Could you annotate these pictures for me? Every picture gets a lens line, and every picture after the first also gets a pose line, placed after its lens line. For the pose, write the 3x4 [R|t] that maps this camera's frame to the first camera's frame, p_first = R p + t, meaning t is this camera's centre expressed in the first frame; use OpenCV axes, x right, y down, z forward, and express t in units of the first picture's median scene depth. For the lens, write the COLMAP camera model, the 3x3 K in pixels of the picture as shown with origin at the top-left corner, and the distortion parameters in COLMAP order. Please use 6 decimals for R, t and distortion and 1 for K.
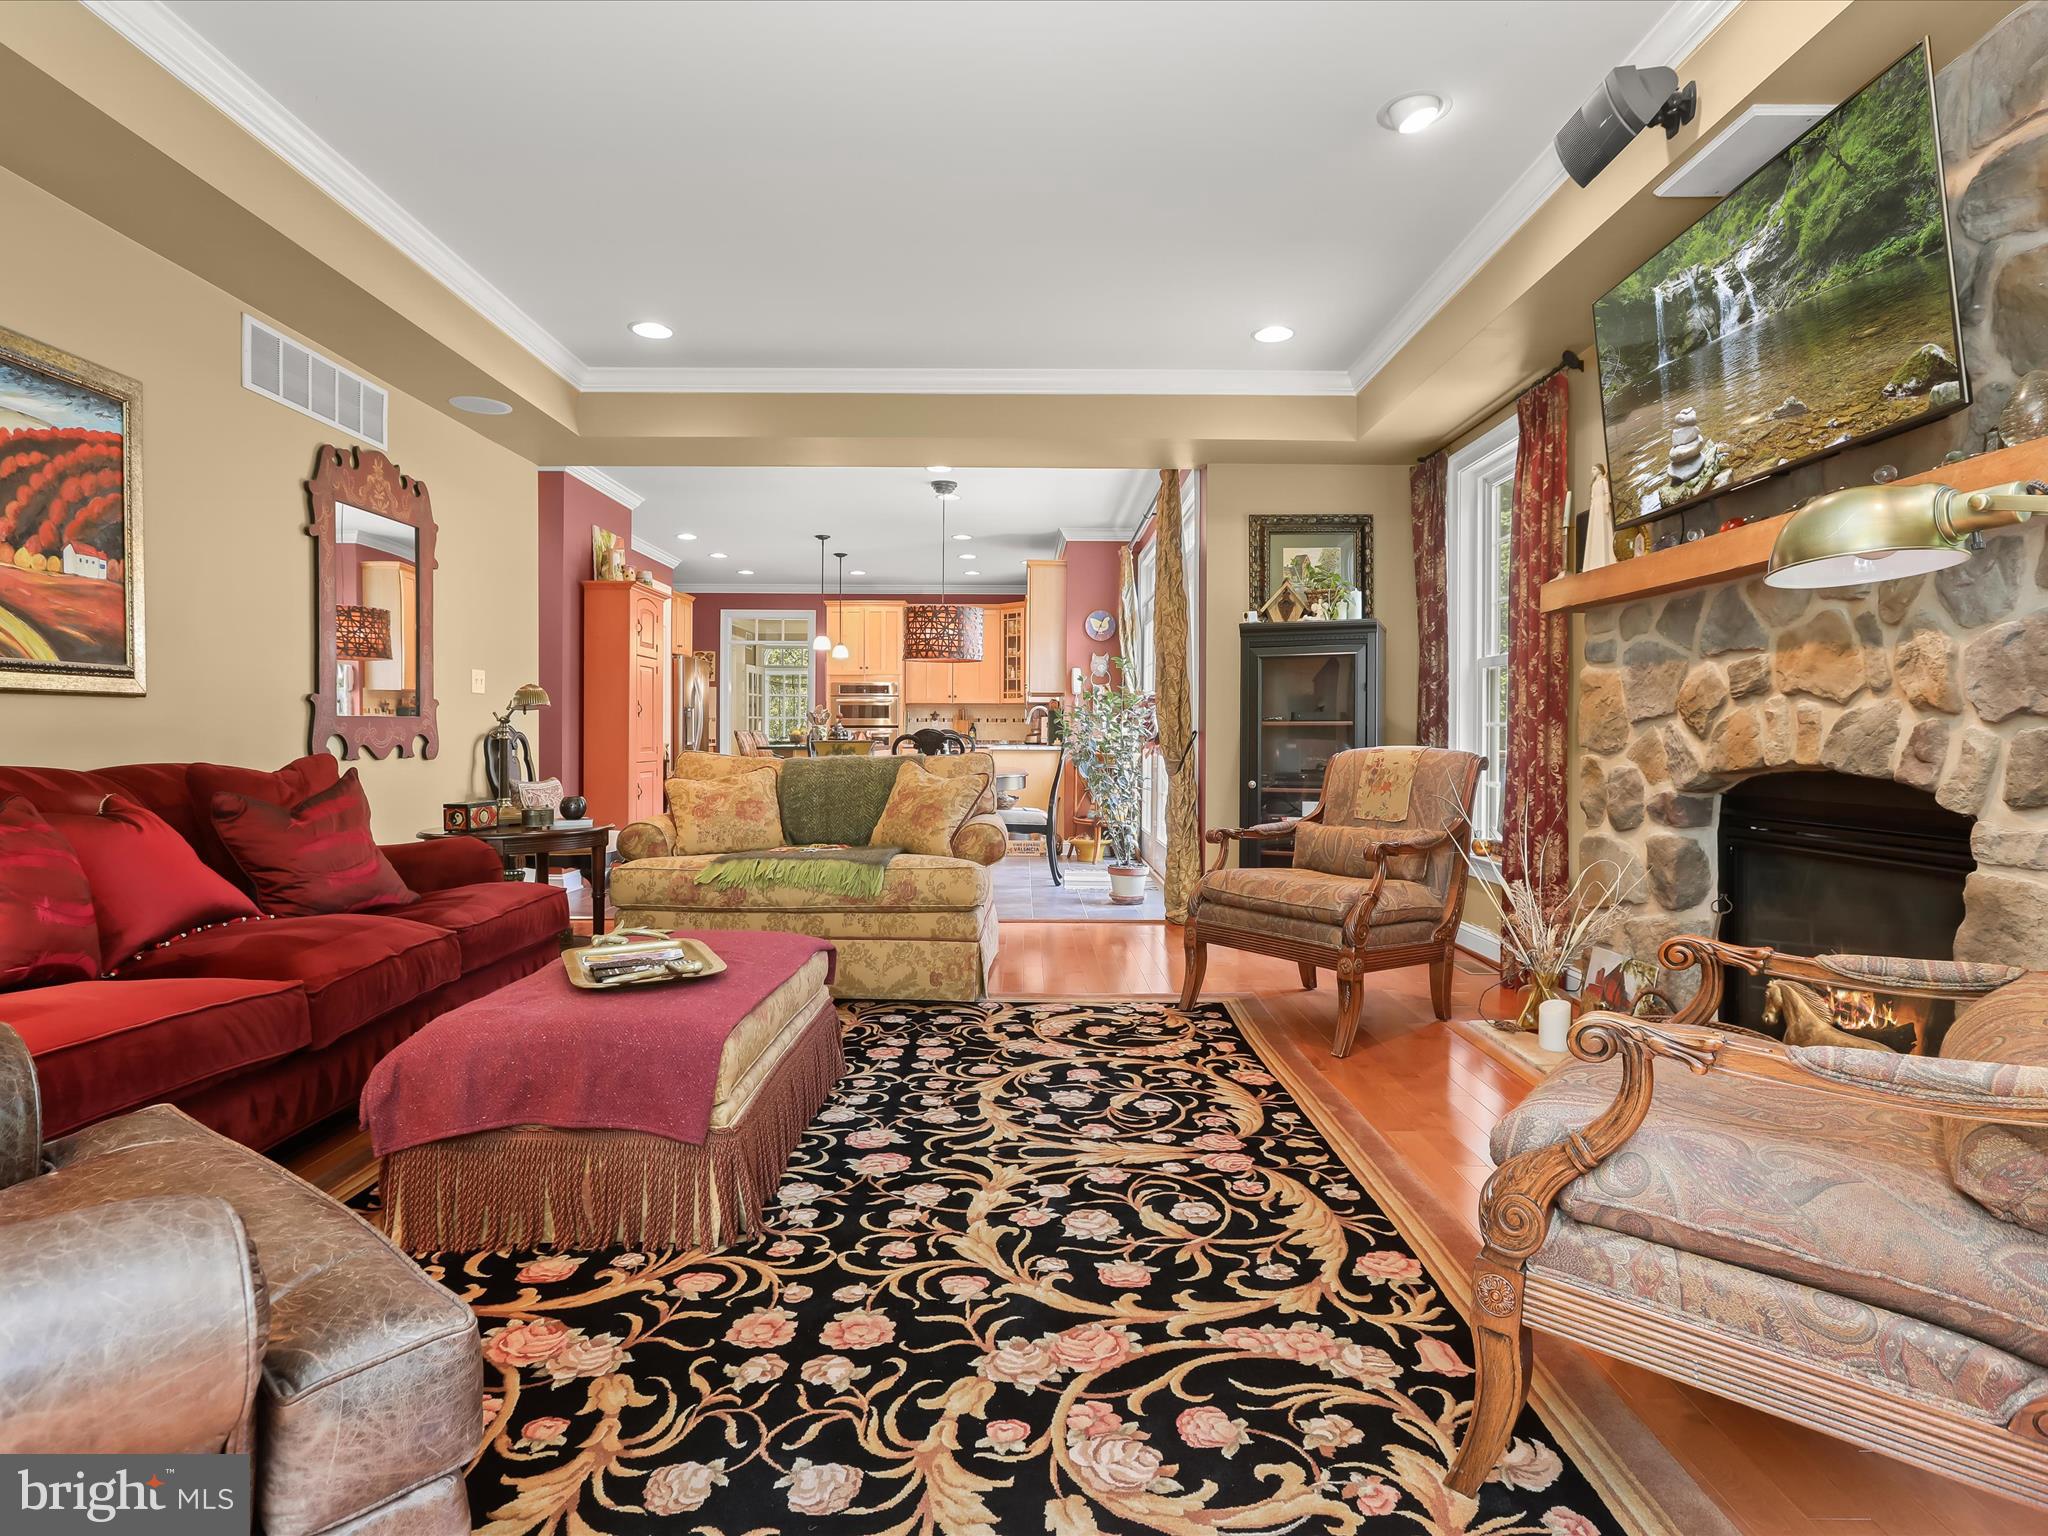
lens RADIAL K [[1069.4, 0, 1030.5], [0, 1069.4, 744.1], [0, 0, 1]] dist [-0.011926, 0.012680]
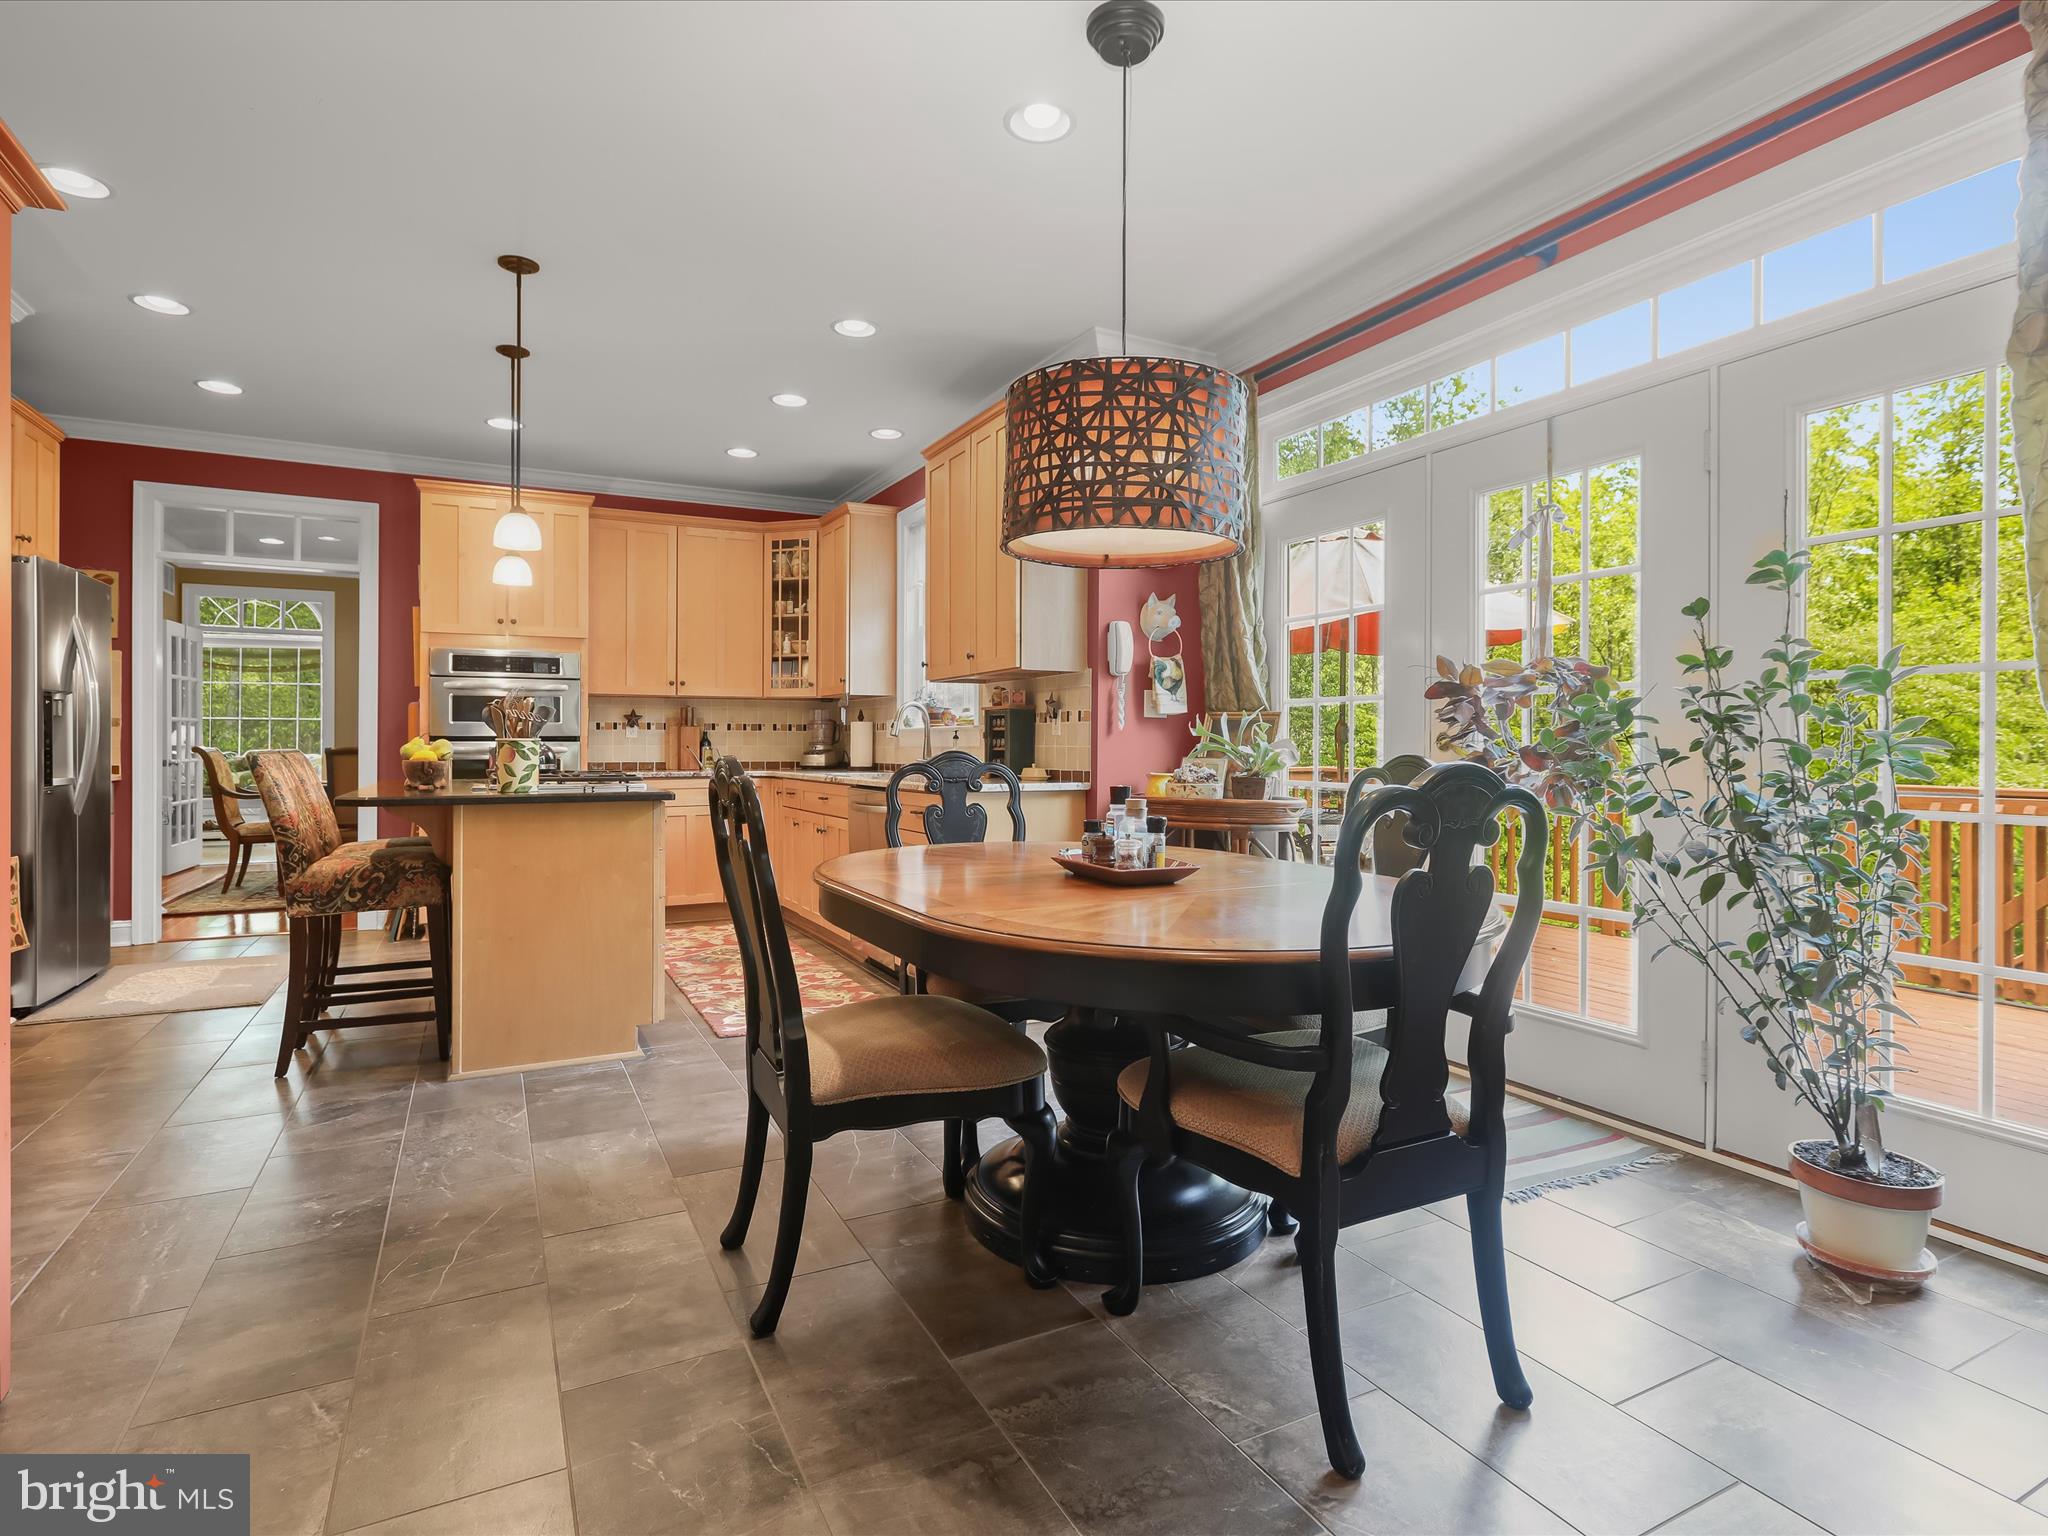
lens RADIAL K [[1069.4, 0, 1030.5], [0, 1069.4, 744.1], [0, 0, 1]] dist [-0.011926, 0.012680]
pose [[0.893584, -0.003596, 0.448882, -0.702314], [0.005922, 0.999975, -0.003777, -0.042471], [-0.448857, 0.006033, 0.893583, 1.932563]]
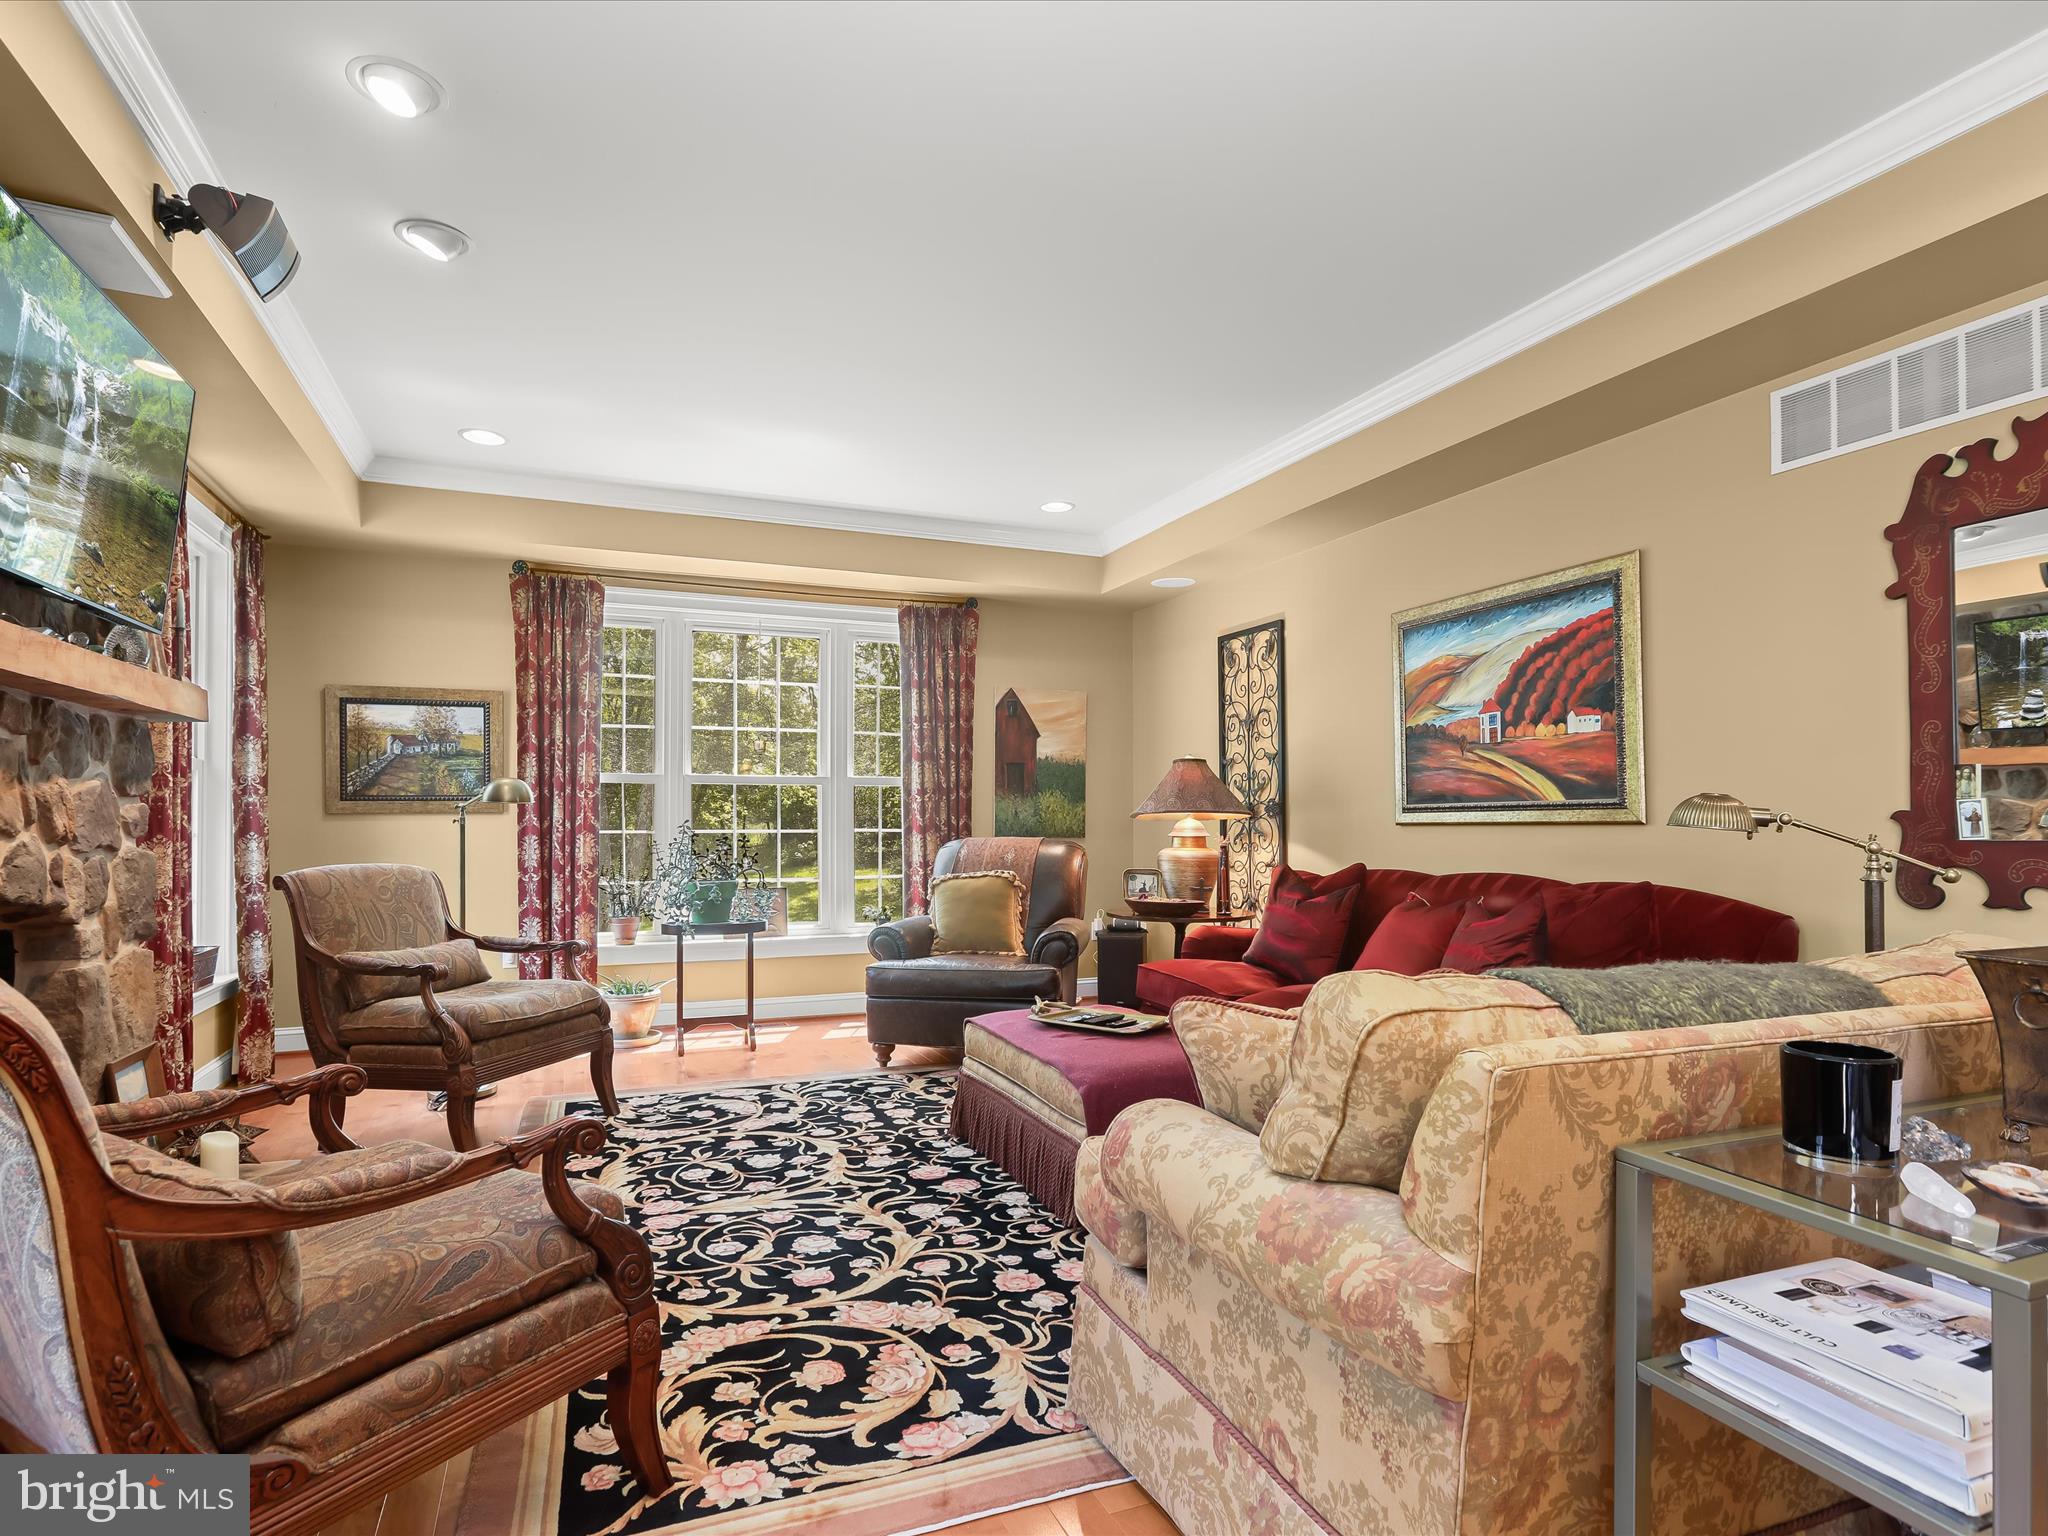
lens RADIAL K [[1087.8, 0, 1006.4], [0, 1087.8, 805.6], [0, 0, 1]] dist [-0.001922, 0.015597]
pose [[-0.931450, -0.008340, -0.363773, 0.251529], [-0.005364, 0.999943, -0.009190, -0.056633], [0.363829, -0.006609, -0.931442, 2.104523]]
